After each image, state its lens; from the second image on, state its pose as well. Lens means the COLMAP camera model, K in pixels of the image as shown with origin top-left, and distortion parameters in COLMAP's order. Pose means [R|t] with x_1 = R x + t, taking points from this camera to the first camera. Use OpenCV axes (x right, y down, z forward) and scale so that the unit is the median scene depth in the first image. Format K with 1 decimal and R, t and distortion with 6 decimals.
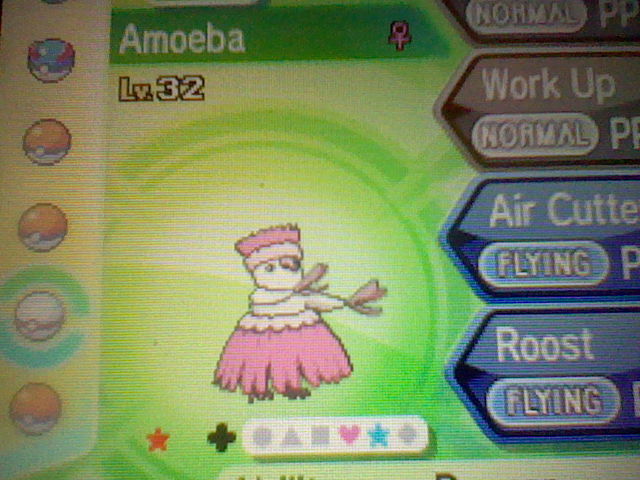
lens RADIAL K [[253.4, 0, 382.4], [0, 253.4, 257.6], [0, 0, 1]] dist [0.003254, -0.003367]
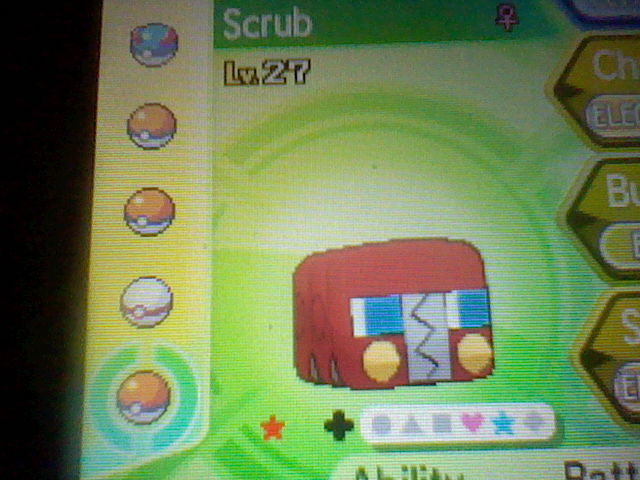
lens RADIAL K [[260.8, 0, 318.7], [0, 260.8, 241.3], [0, 0, 1]] dist [-0.000564, -0.003392]
pose [[0.999895, -0.006395, -0.012992, -0.679069], [0.006174, 0.999837, -0.016942, 0.017413], [0.013098, 0.016860, 0.999772, -0.013901]]
